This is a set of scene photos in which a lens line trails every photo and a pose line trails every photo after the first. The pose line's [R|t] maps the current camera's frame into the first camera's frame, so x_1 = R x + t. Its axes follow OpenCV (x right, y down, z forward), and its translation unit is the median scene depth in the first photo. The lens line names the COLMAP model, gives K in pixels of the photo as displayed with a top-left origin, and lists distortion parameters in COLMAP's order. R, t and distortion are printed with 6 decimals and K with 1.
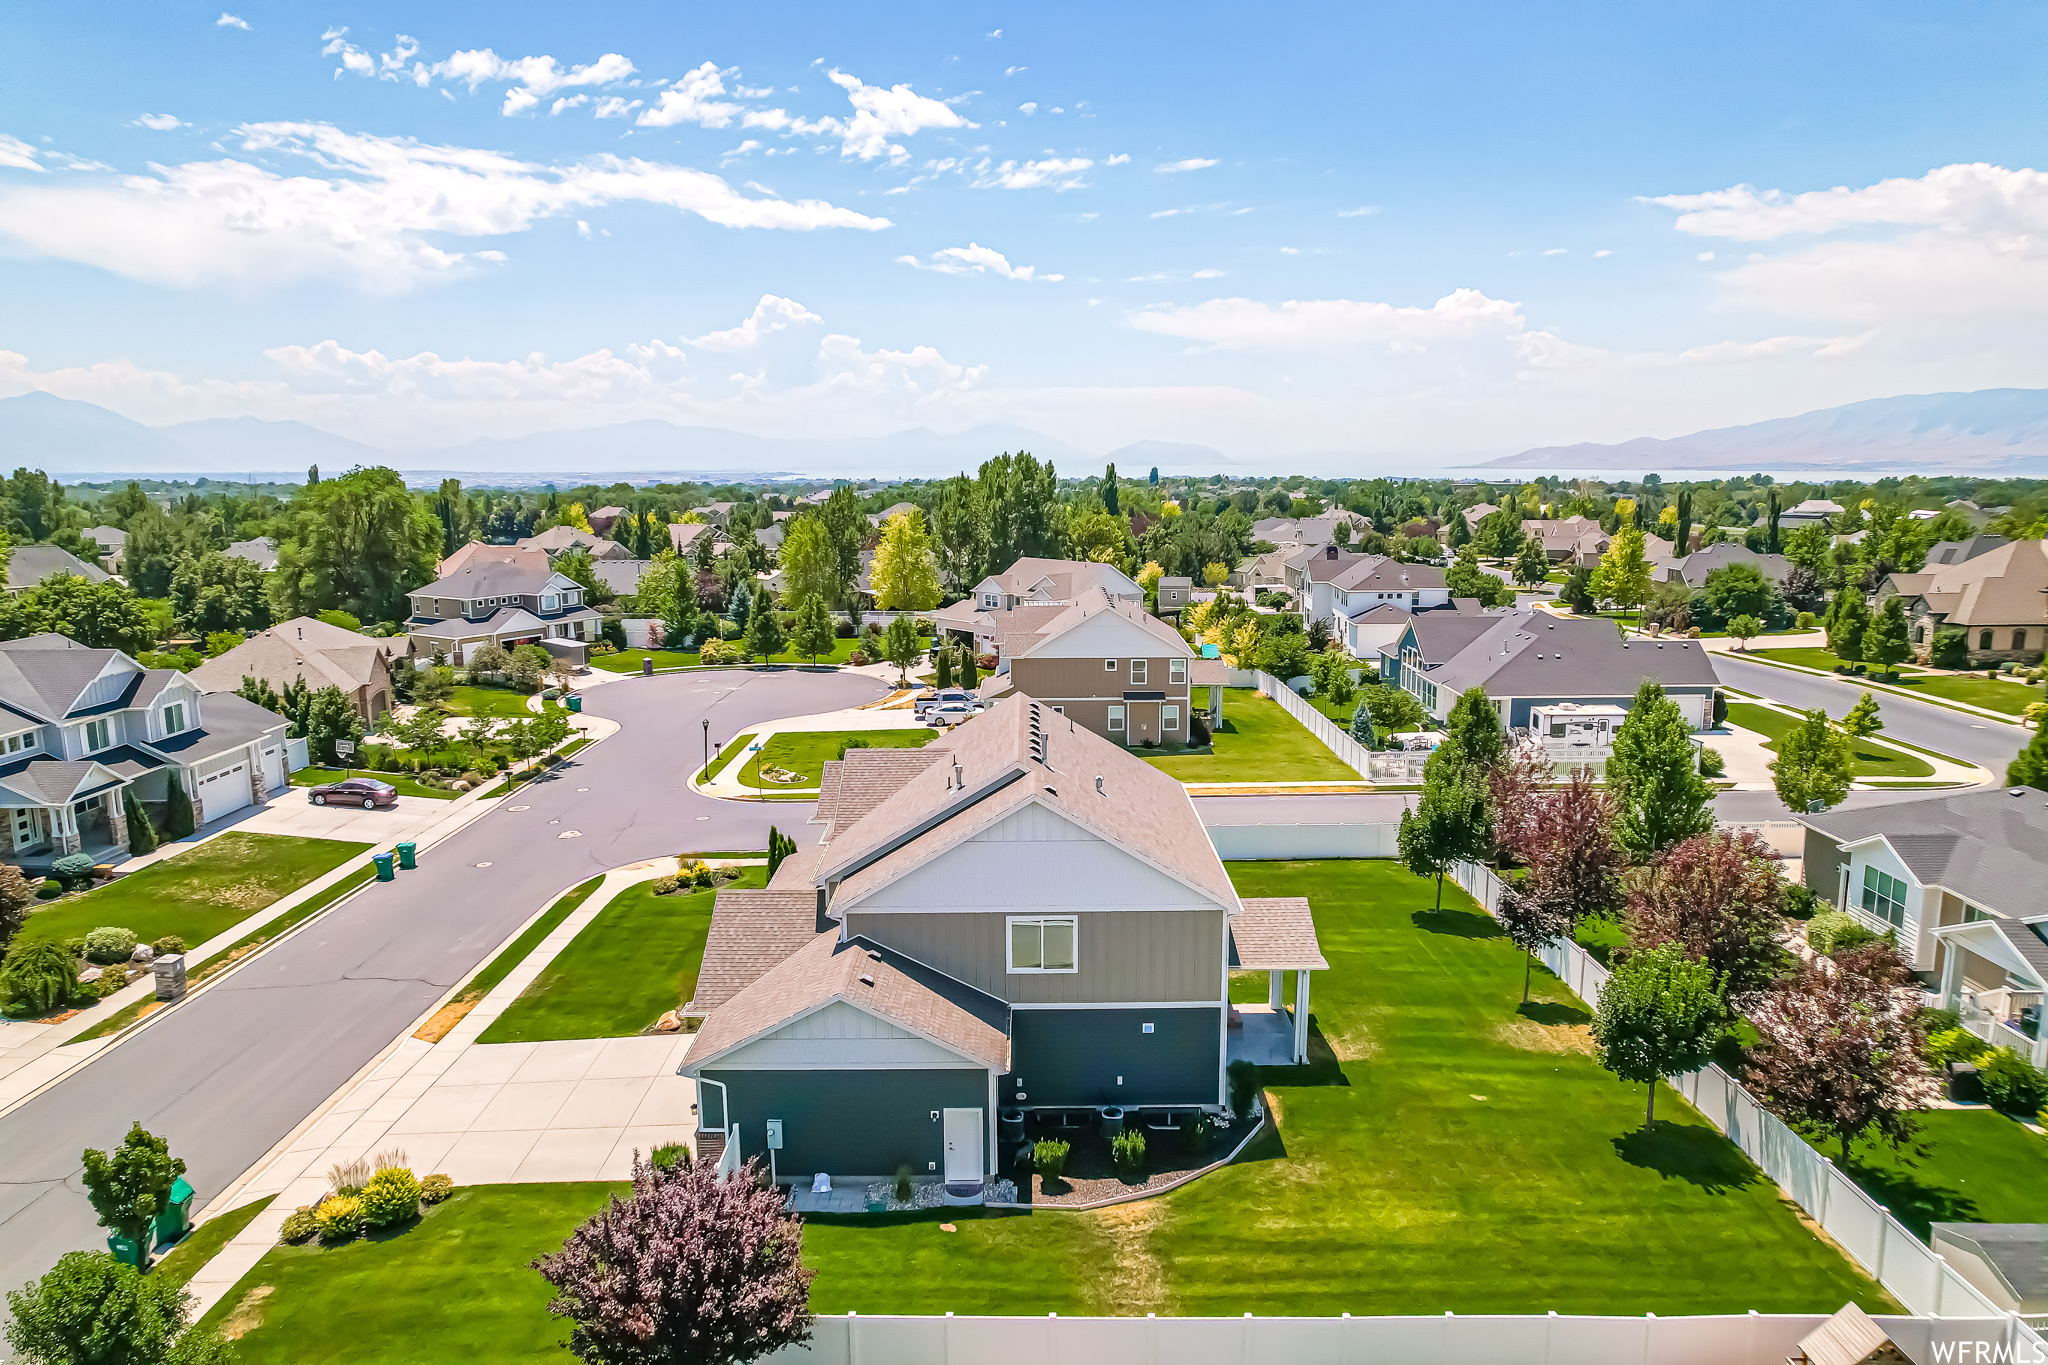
lens RADIAL K [[1311.1, 0, 1027.5], [0, 1311.1, 671.5], [0, 0, 1]] dist [-0.077665, 0.068750]
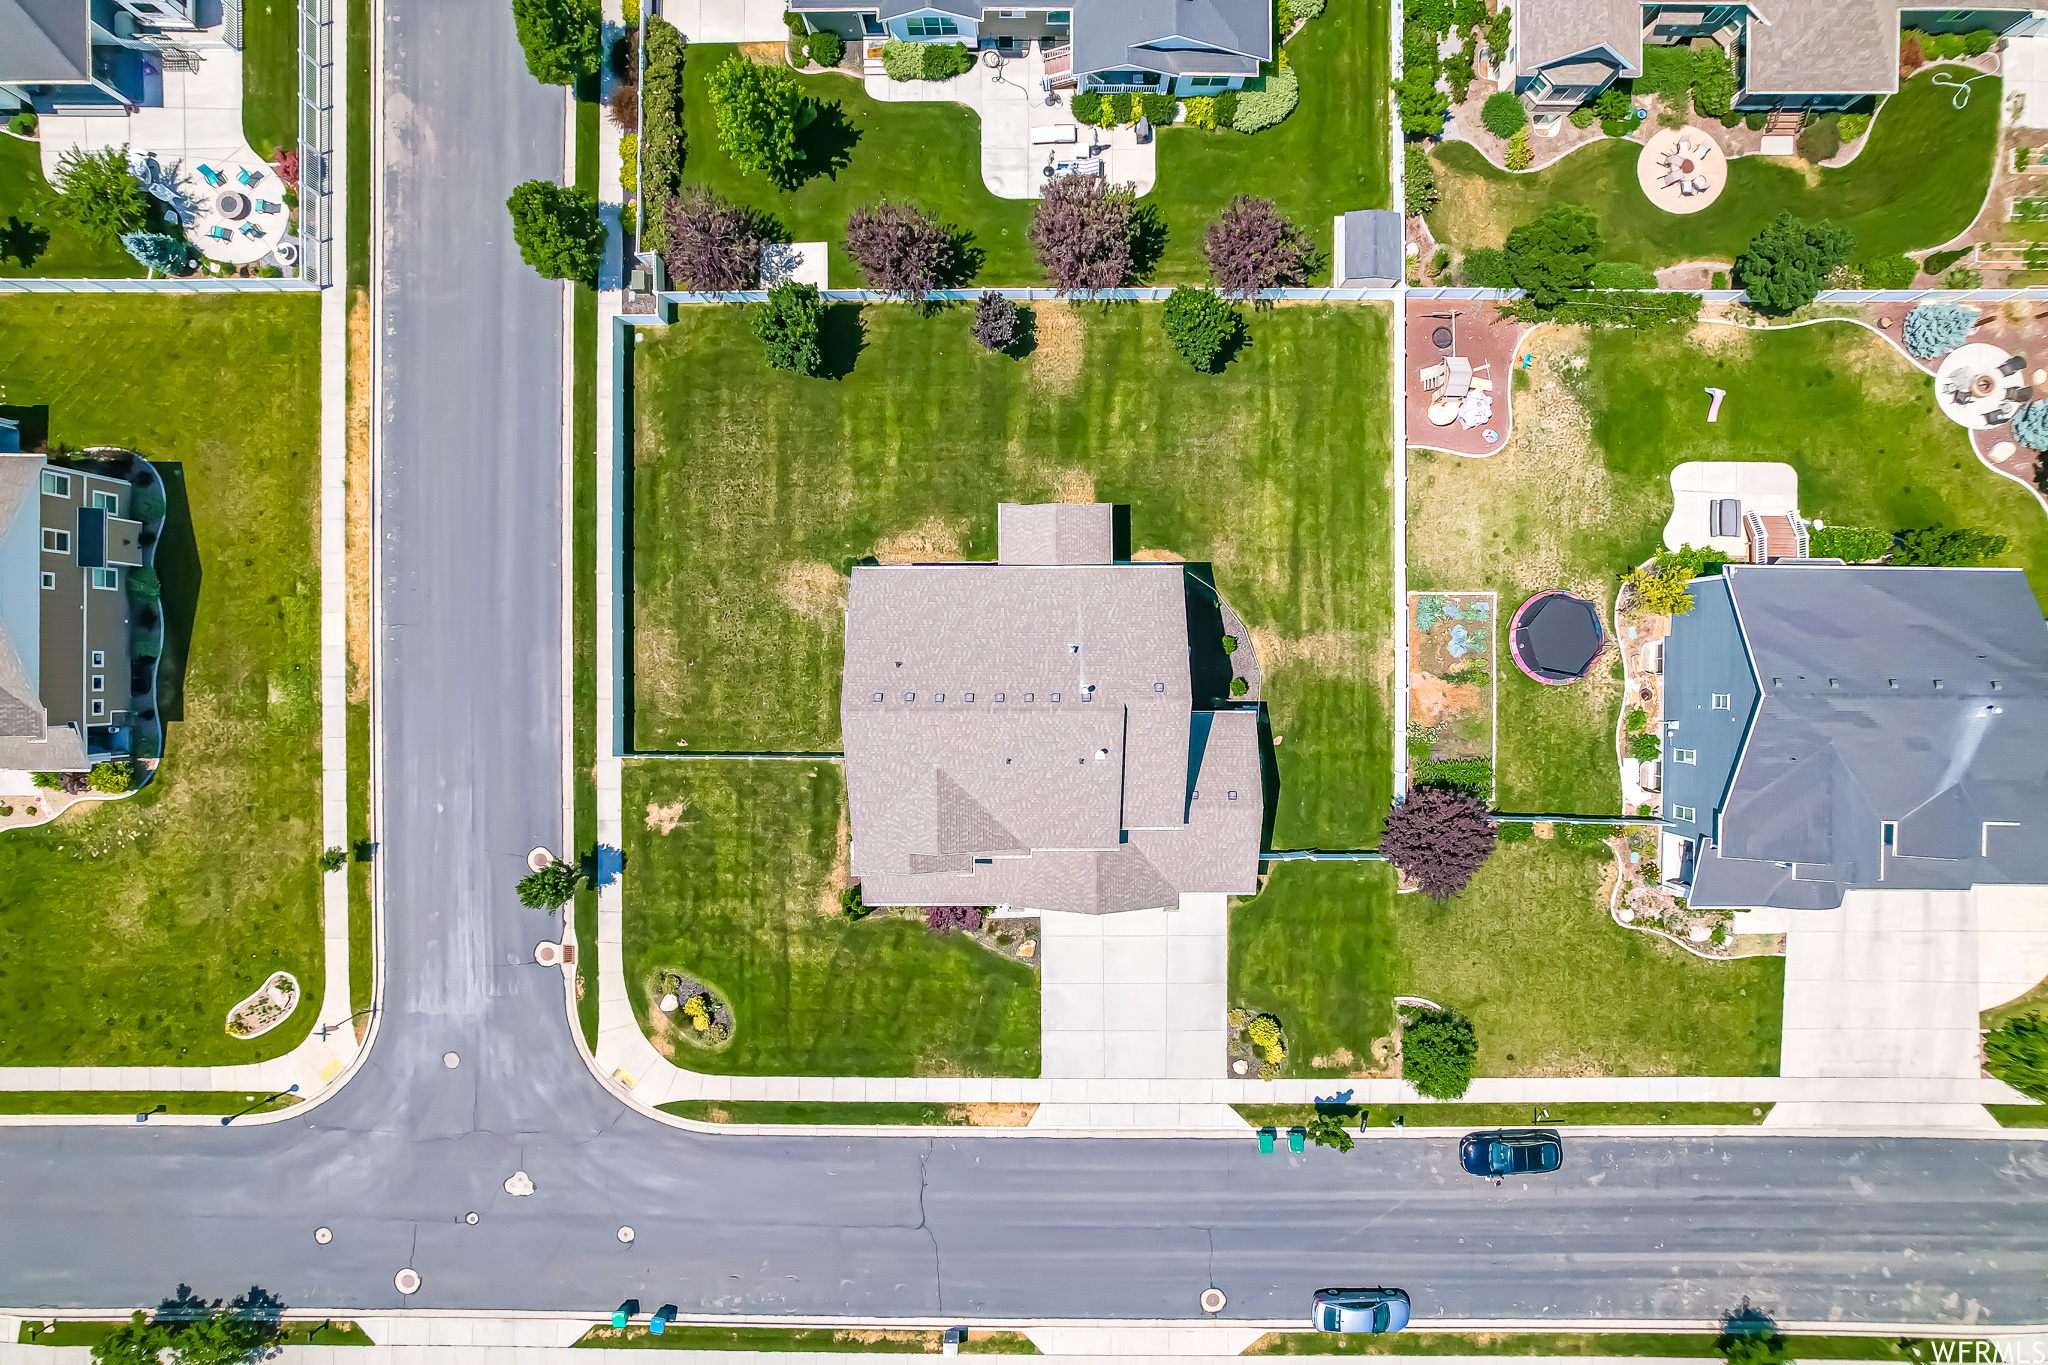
lens RADIAL K [[1311.1, 0, 1028.9], [0, 1311.1, 686.0], [0, 0, 1]] dist [-0.077665, 0.068750]
pose [[-0.000350, -0.999999, -0.001079, 0.011872], [0.164520, -0.001122, 0.986373, -0.780071], [-0.986374, 0.000168, 0.164521, 0.509763]]
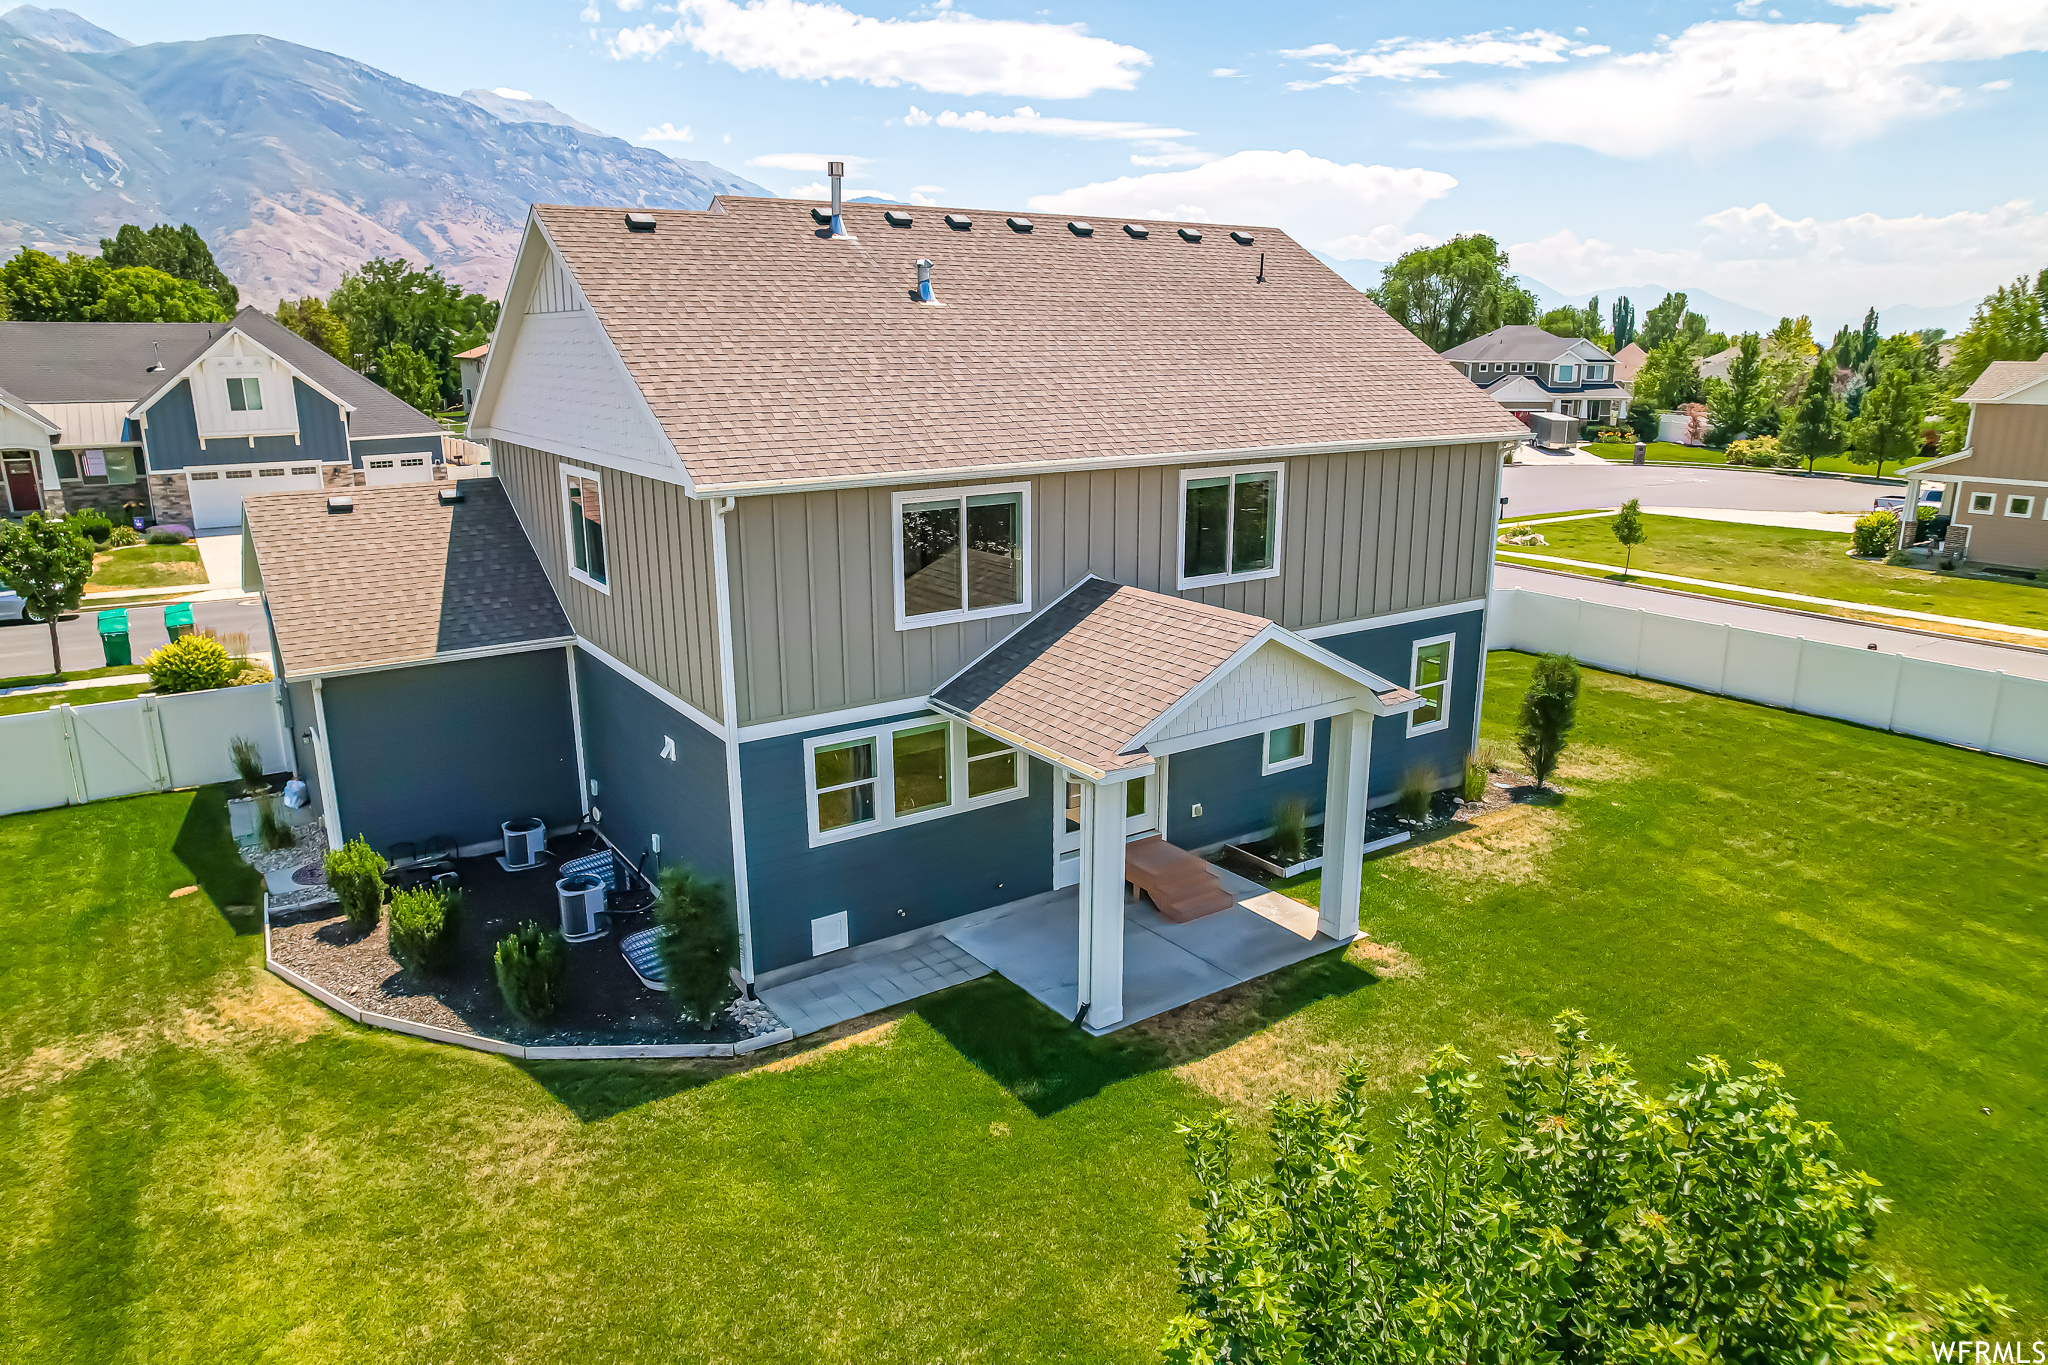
lens RADIAL K [[1311.1, 0, 1025.4], [0, 1311.1, 680.6], [0, 0, 1]] dist [-0.077665, 0.068750]
pose [[0.561907, 0.217650, -0.798054, 0.295274], [-0.134140, 0.975970, 0.171724, 0.088279], [0.816252, 0.010558, 0.577599, 0.474294]]
